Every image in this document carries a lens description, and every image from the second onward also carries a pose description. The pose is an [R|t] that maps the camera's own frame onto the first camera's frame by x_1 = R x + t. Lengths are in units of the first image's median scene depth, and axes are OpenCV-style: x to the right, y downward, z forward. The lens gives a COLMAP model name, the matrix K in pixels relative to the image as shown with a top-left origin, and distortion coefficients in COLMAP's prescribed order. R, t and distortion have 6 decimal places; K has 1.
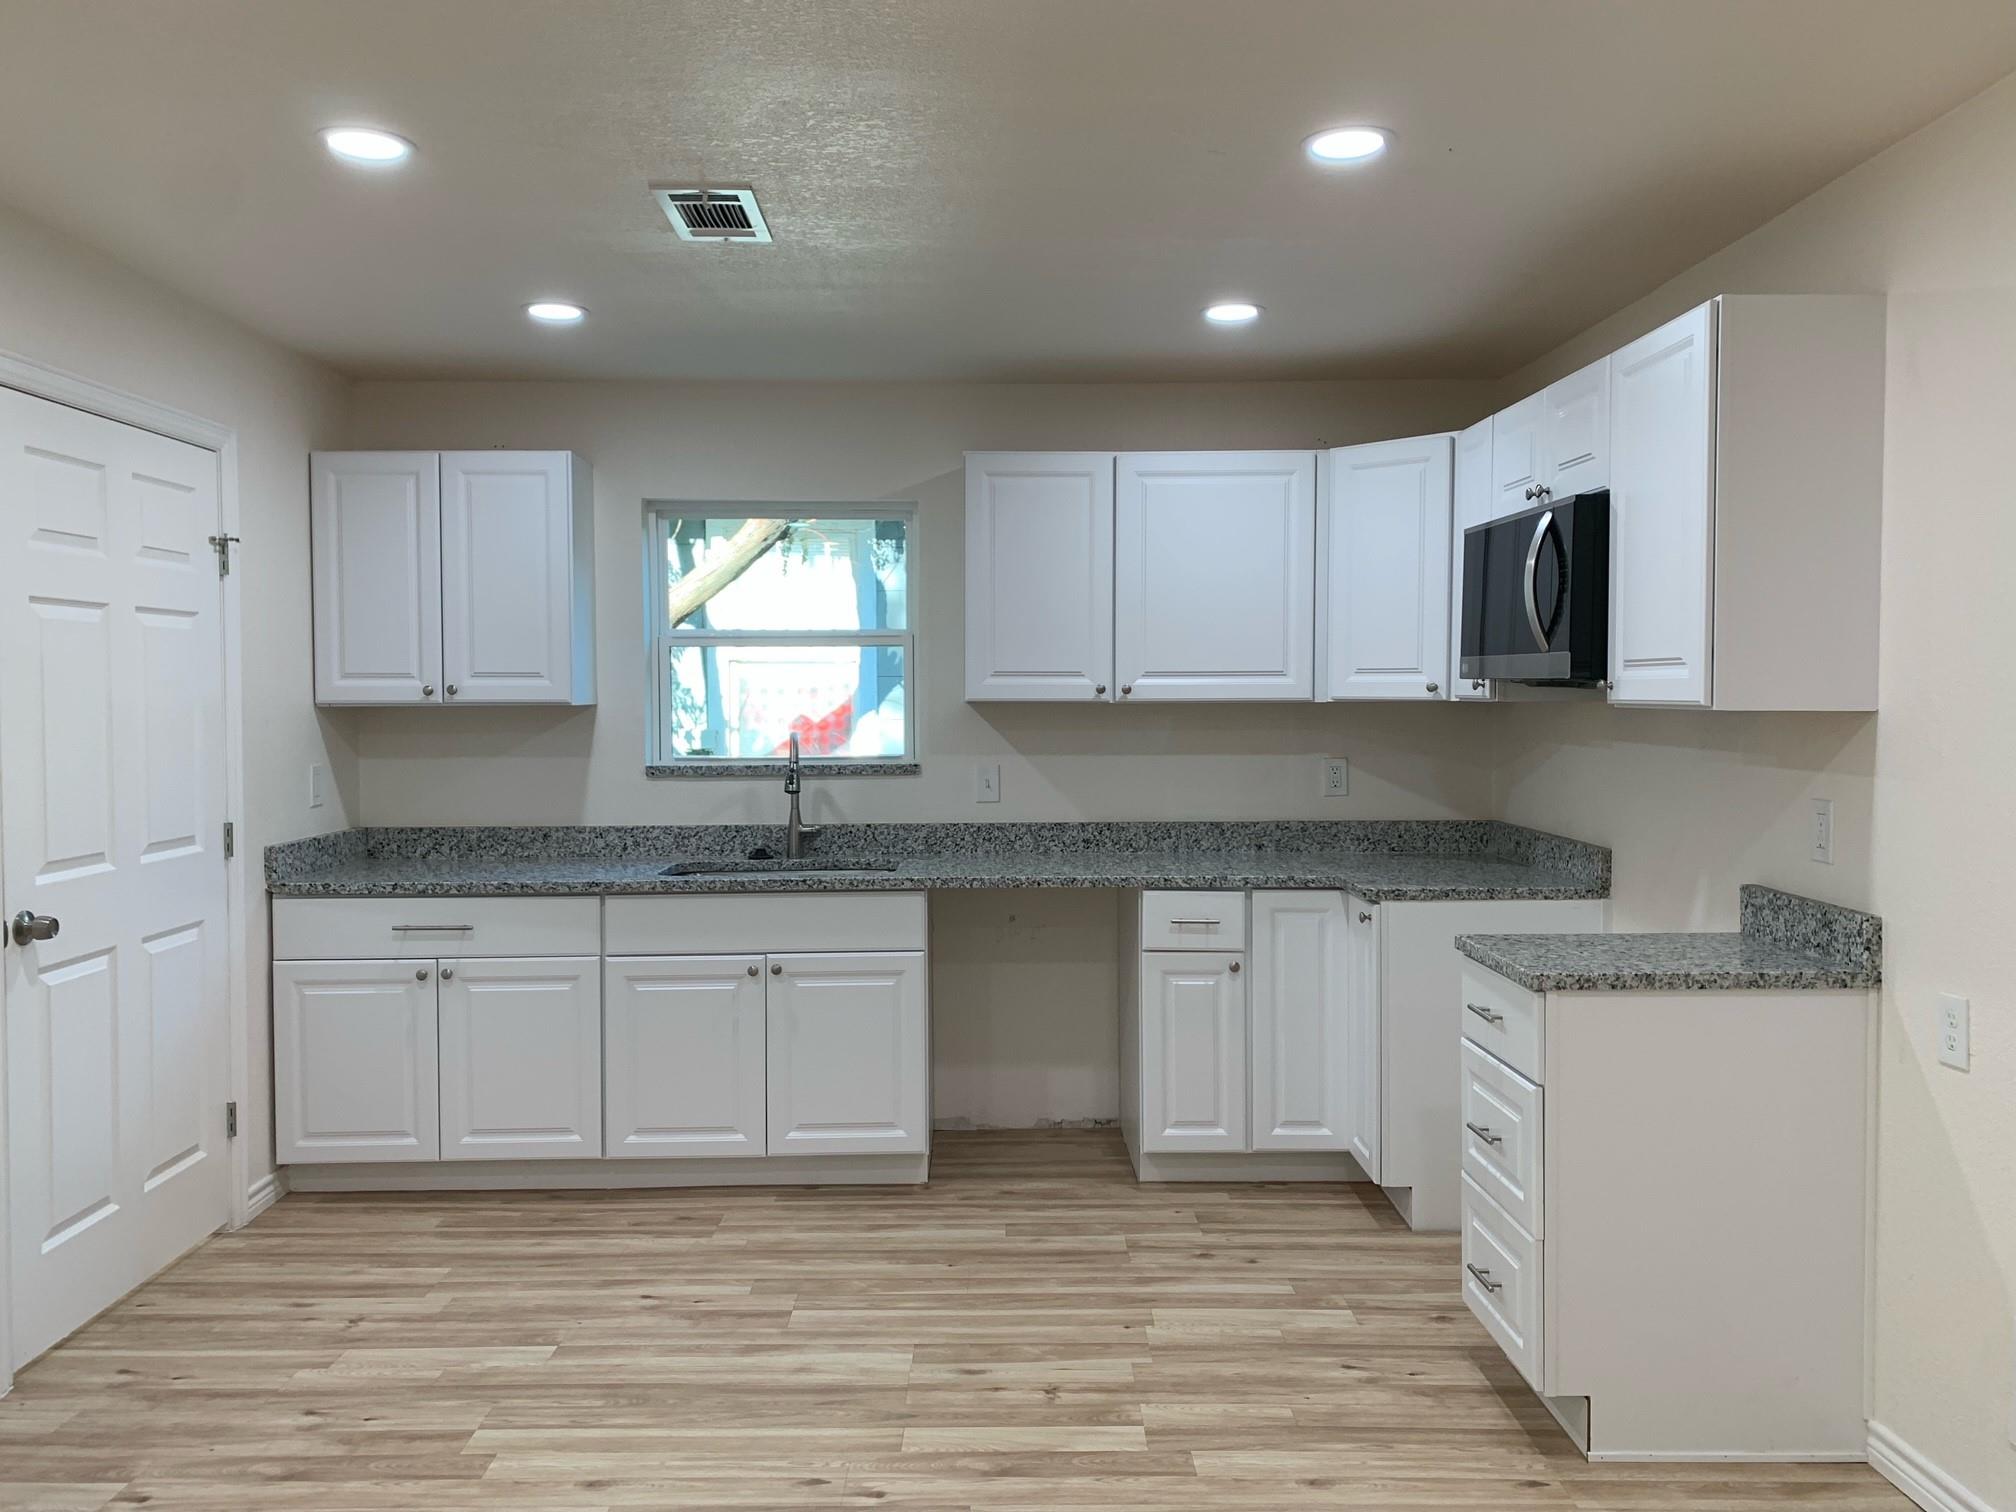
lens RADIAL K [[1530.5, 0, 1016.8], [0, 1530.5, 746.4], [0, 0, 1]] dist [0.046876, -0.049186]
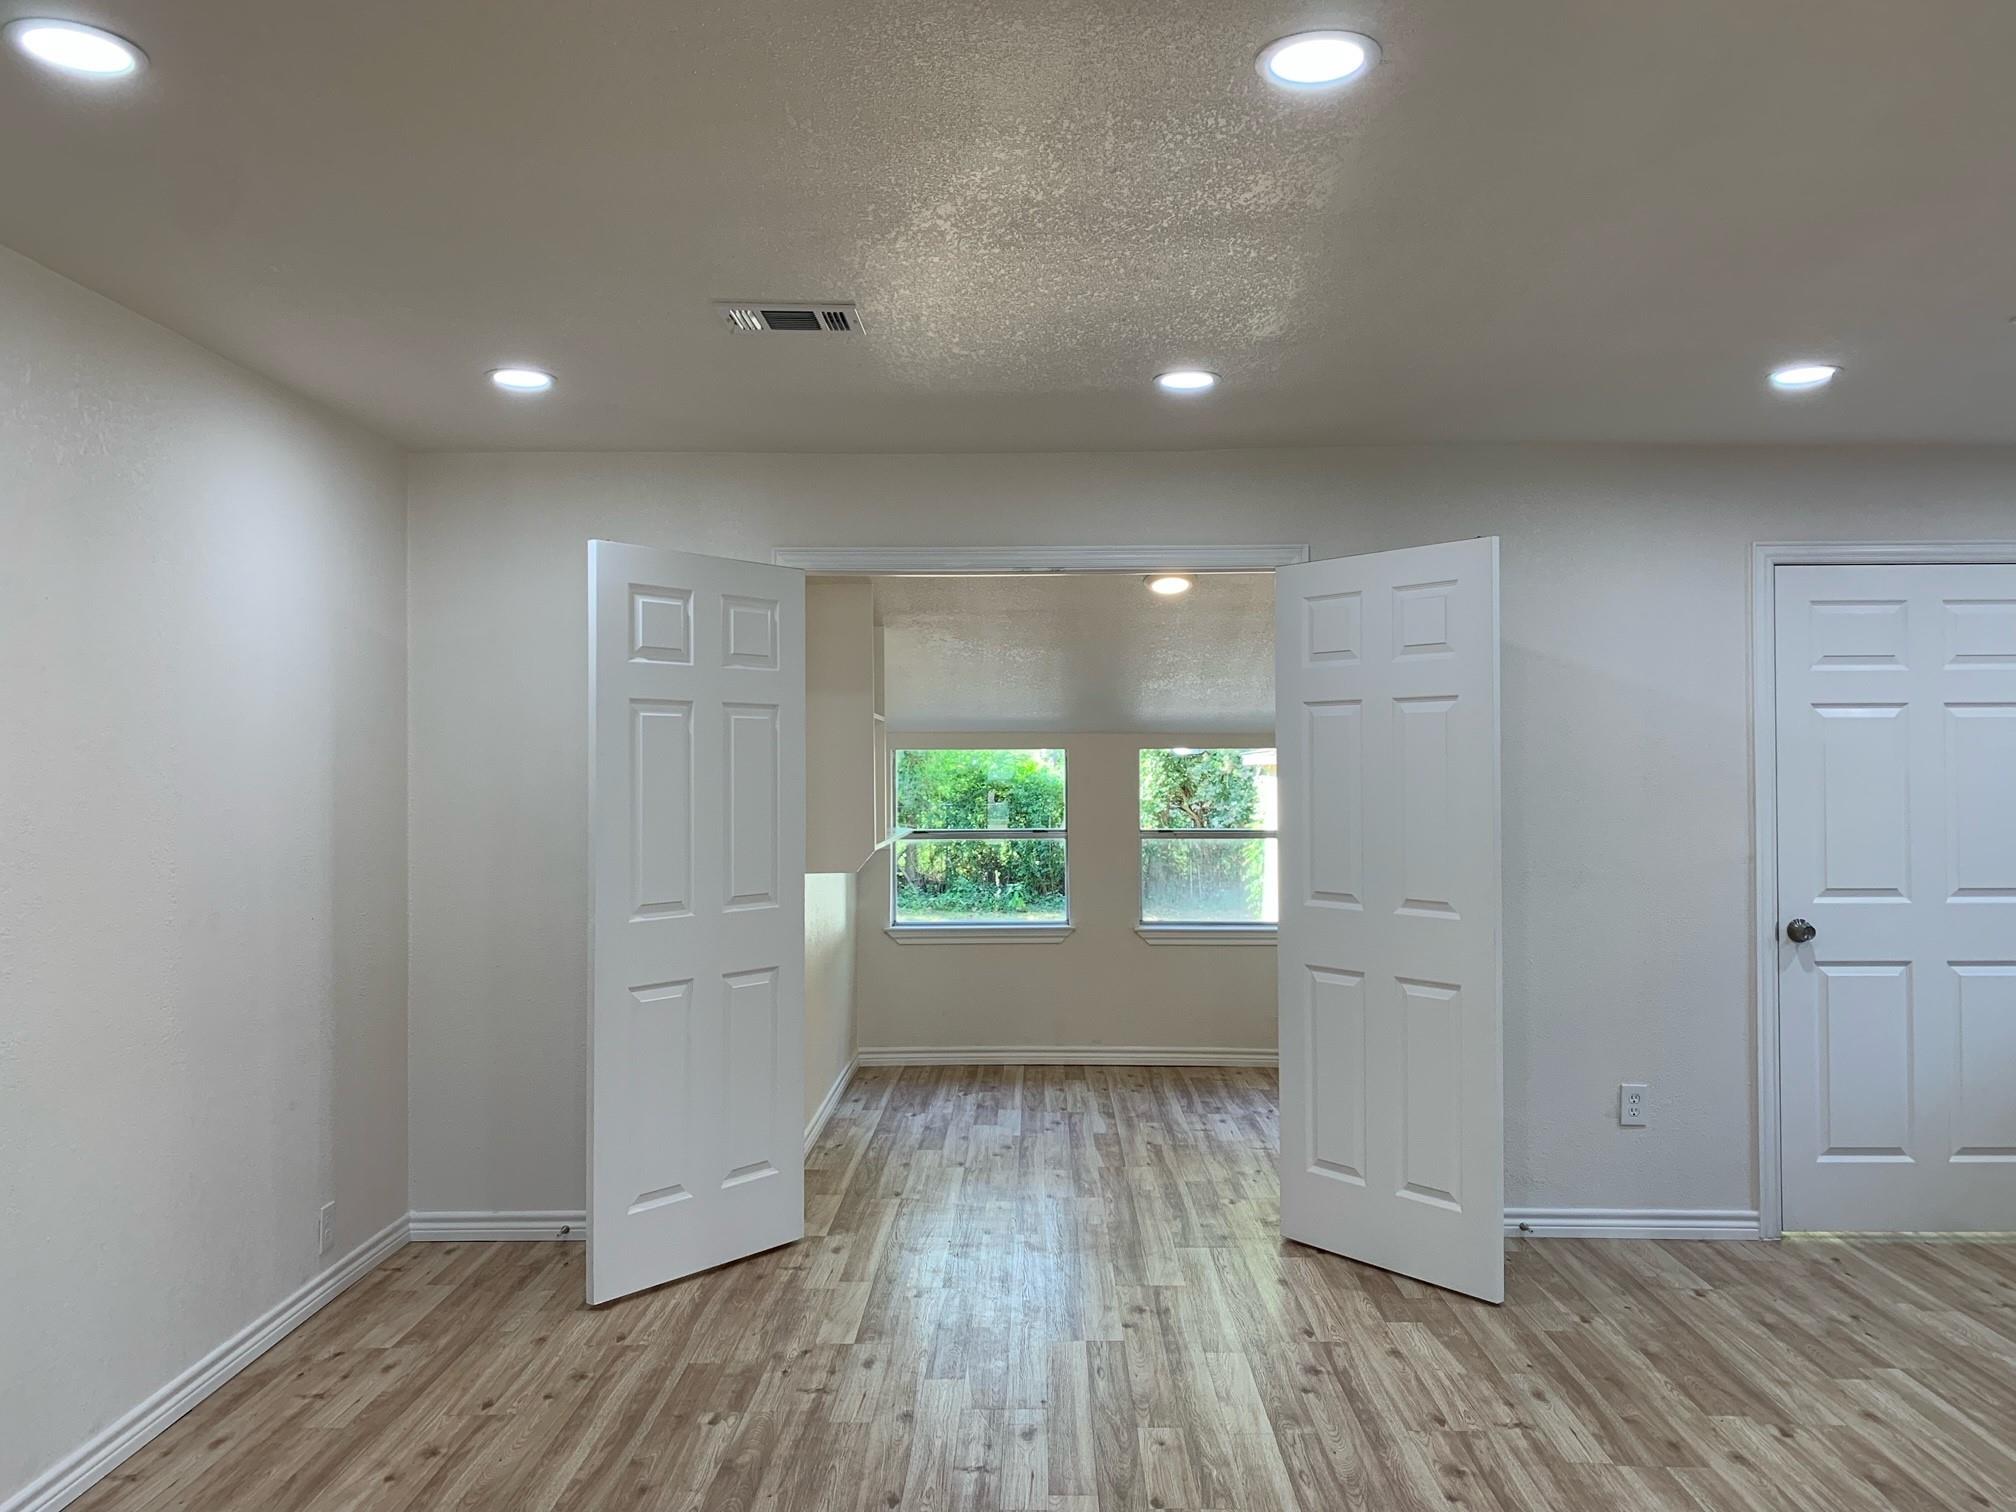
lens RADIAL K [[1530.5, 0, 1016.8], [0, 1530.5, 746.4], [0, 0, 1]] dist [0.046876, -0.049186]
pose [[-0.023631, -0.015044, -0.999608, 0.899514], [-0.032333, 0.999375, -0.014276, -0.013041], [0.999198, 0.031983, -0.024103, 0.308664]]
